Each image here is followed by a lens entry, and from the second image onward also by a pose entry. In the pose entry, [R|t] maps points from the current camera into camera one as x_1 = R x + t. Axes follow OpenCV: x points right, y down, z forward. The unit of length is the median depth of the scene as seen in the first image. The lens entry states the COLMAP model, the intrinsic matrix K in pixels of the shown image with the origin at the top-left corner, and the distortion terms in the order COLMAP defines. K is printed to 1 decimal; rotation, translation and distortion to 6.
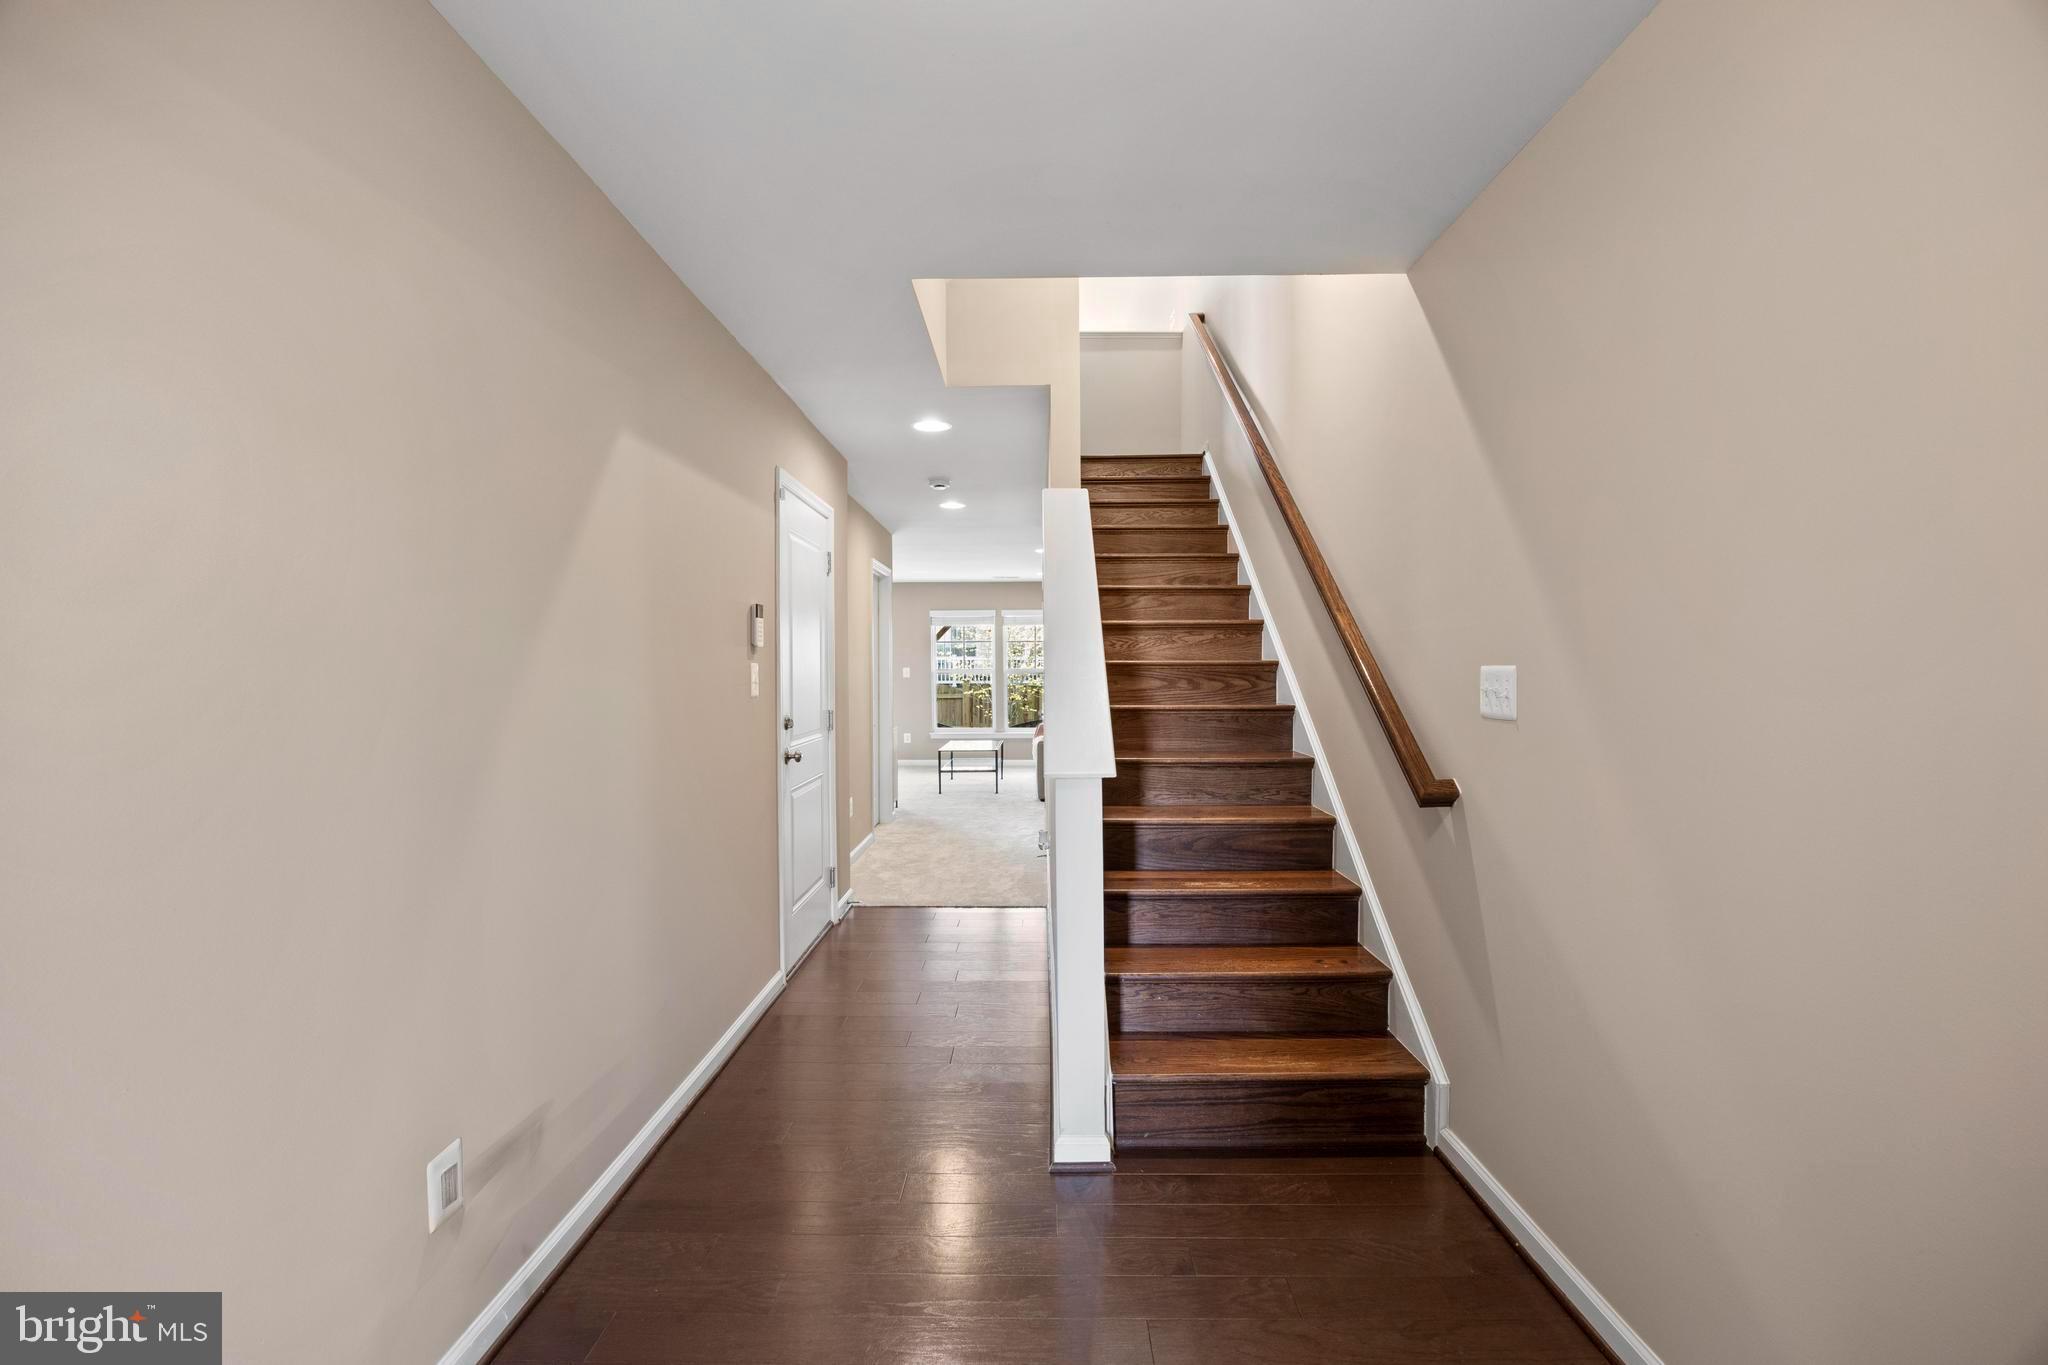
lens RADIAL K [[900.2, 0, 1024.0], [0, 900.2, 682.5], [0, 0, 1]] dist [-0.000084, -0.000041]
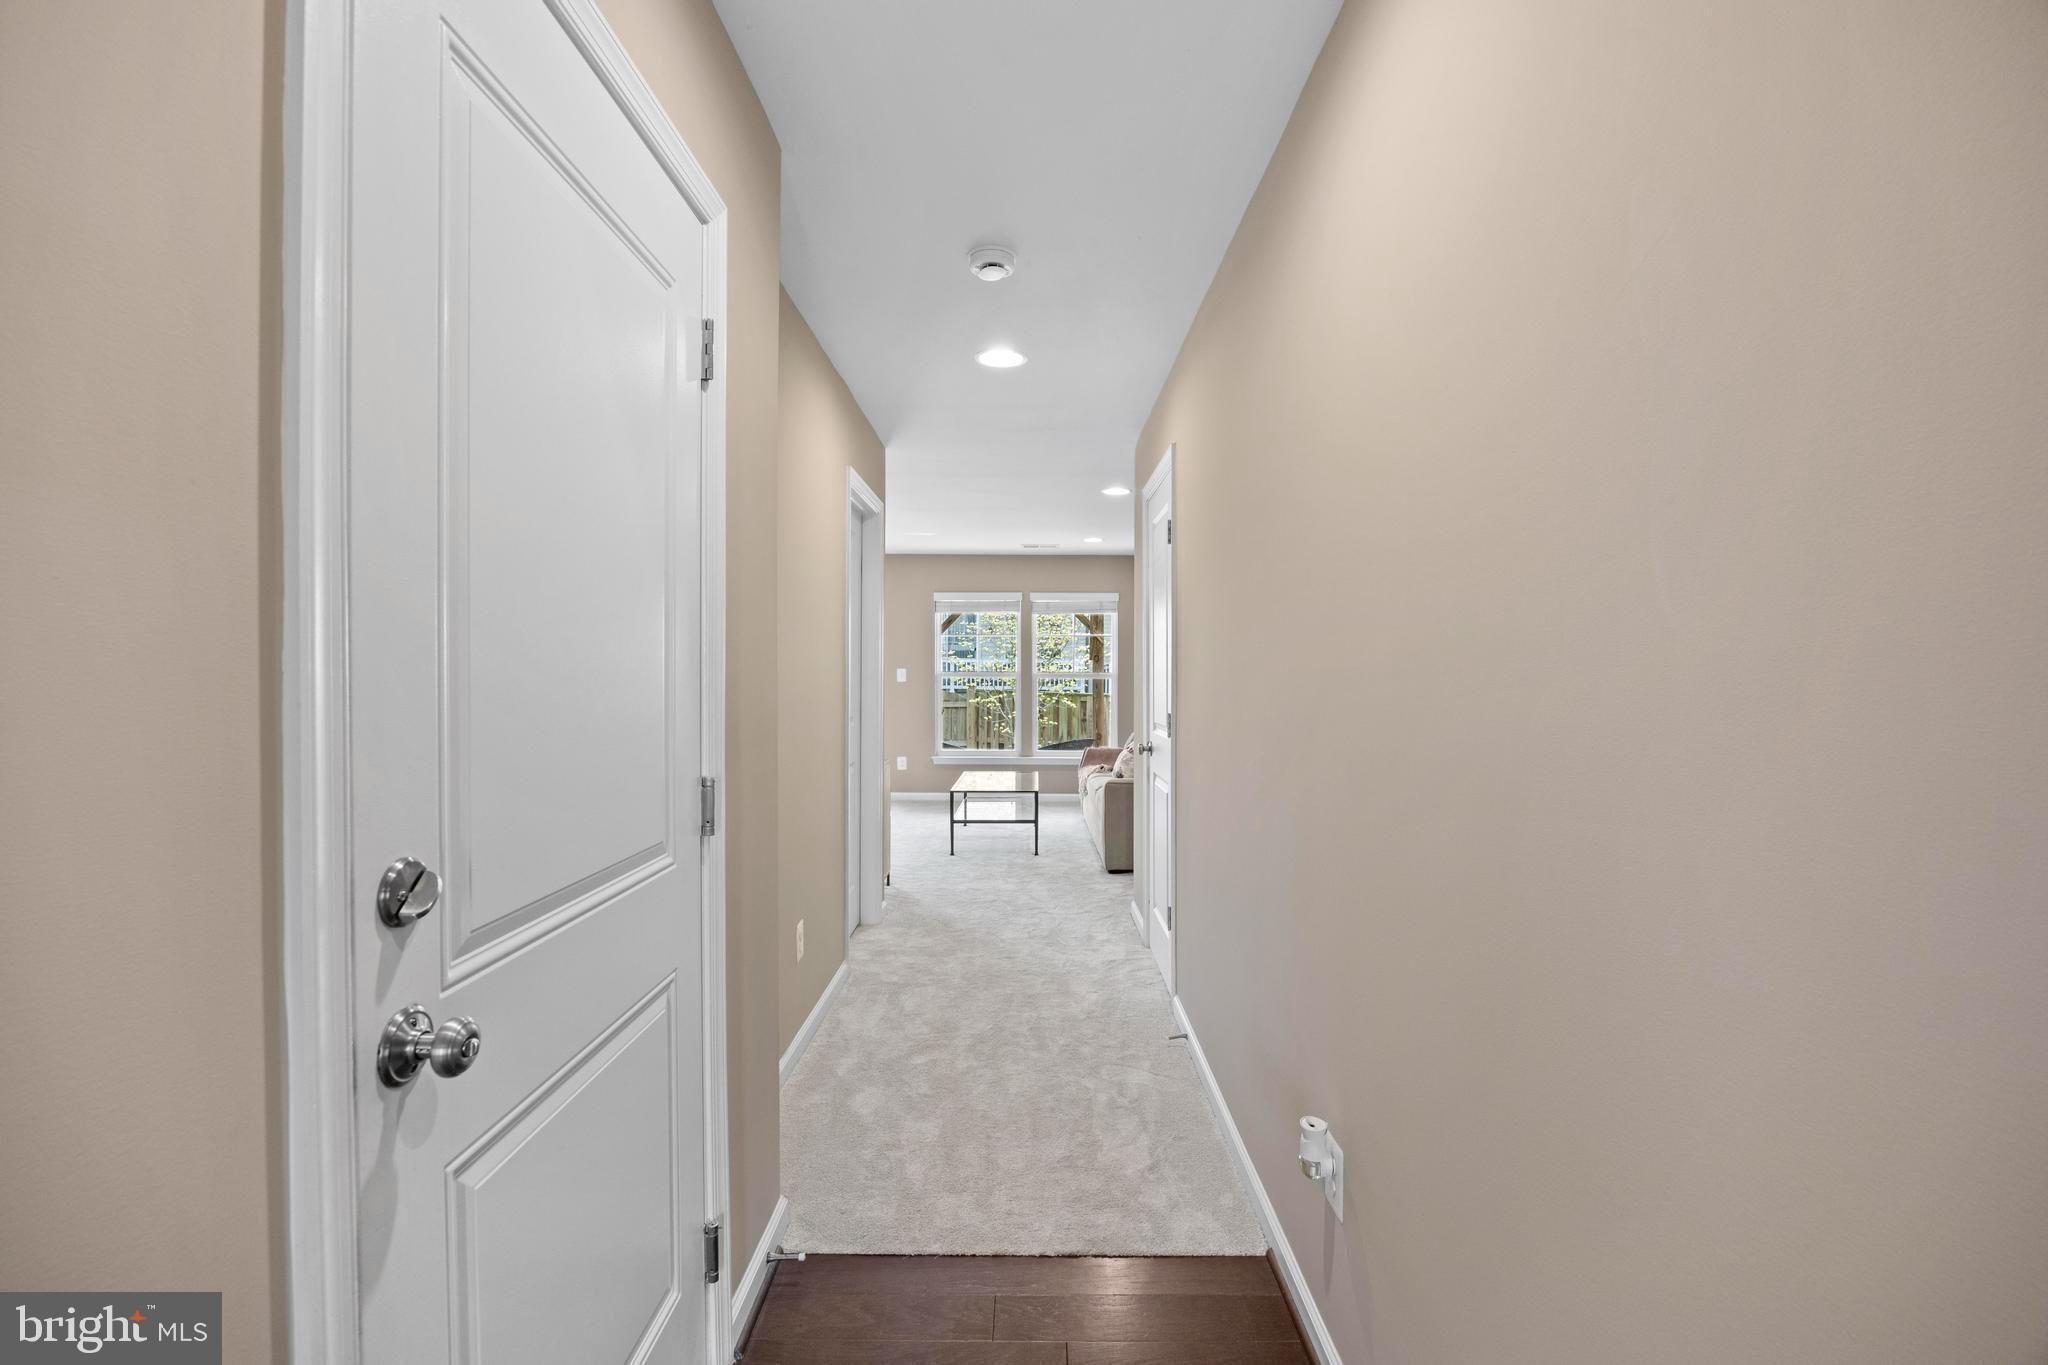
lens RADIAL K [[900.2, 0, 1024.0], [0, 900.2, 682.5], [0, 0, 1]] dist [-0.000084, -0.000041]
pose [[0.999900, 0.006745, 0.012413, -0.045053], [-0.006679, 0.999963, -0.005400, -0.002222], [-0.012449, 0.005316, 0.999908, 0.298351]]
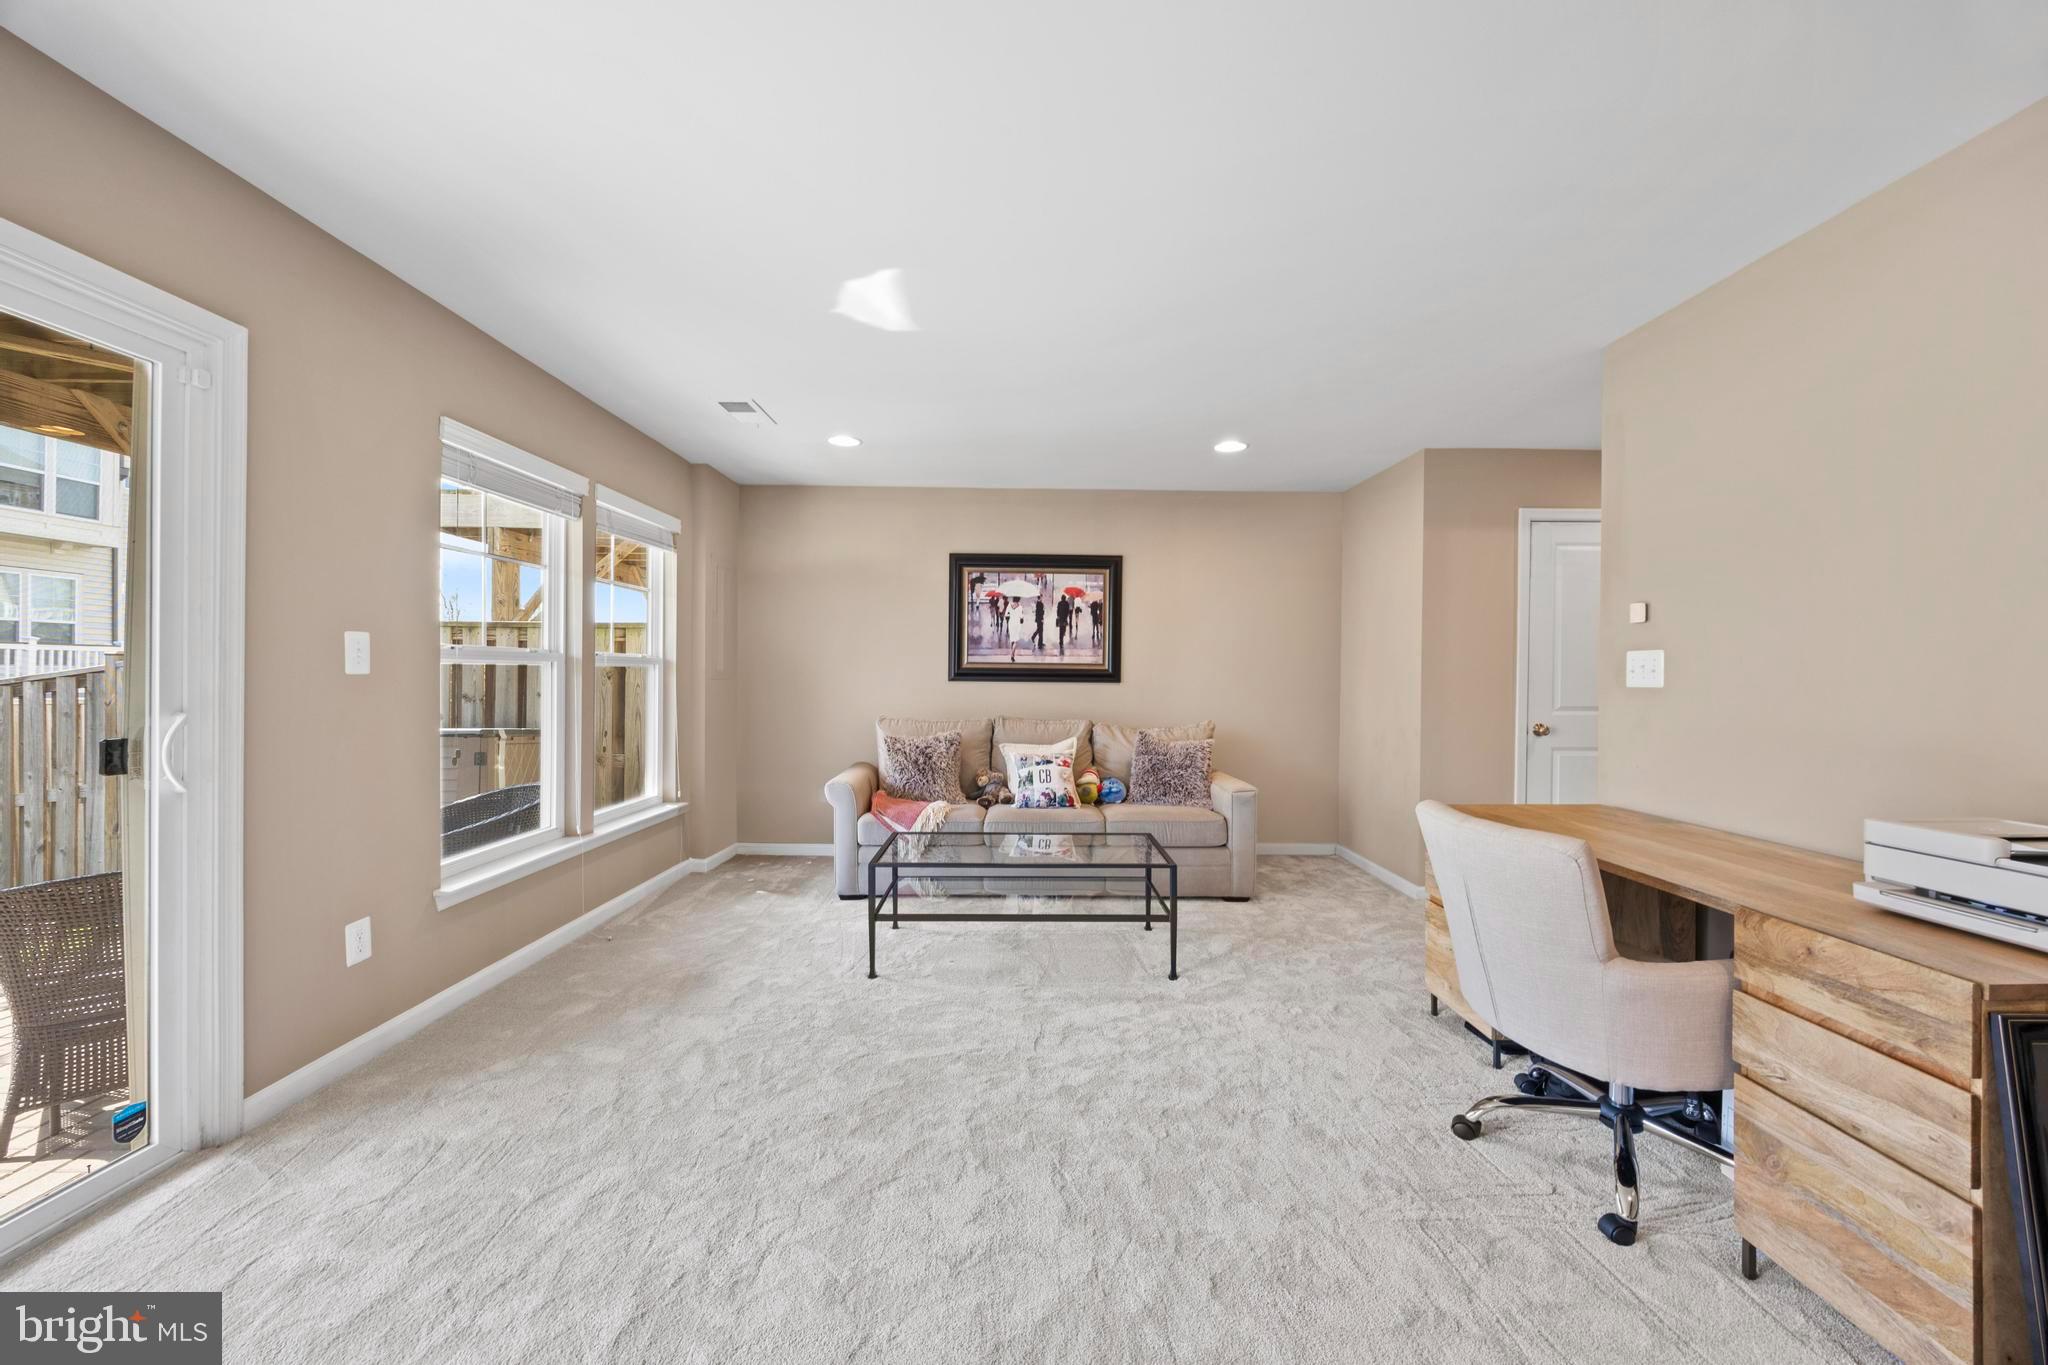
lens RADIAL K [[805.8, 0, 1024.0], [0, 805.8, 682.5], [0, 0, 1]] dist [0.015270, 0.000034]
pose [[-0.016152, -0.002425, 0.999867, -0.399144], [0.000421, 0.999997, 0.002432, -0.004882], [-0.999869, 0.000460, -0.016151, 0.985296]]
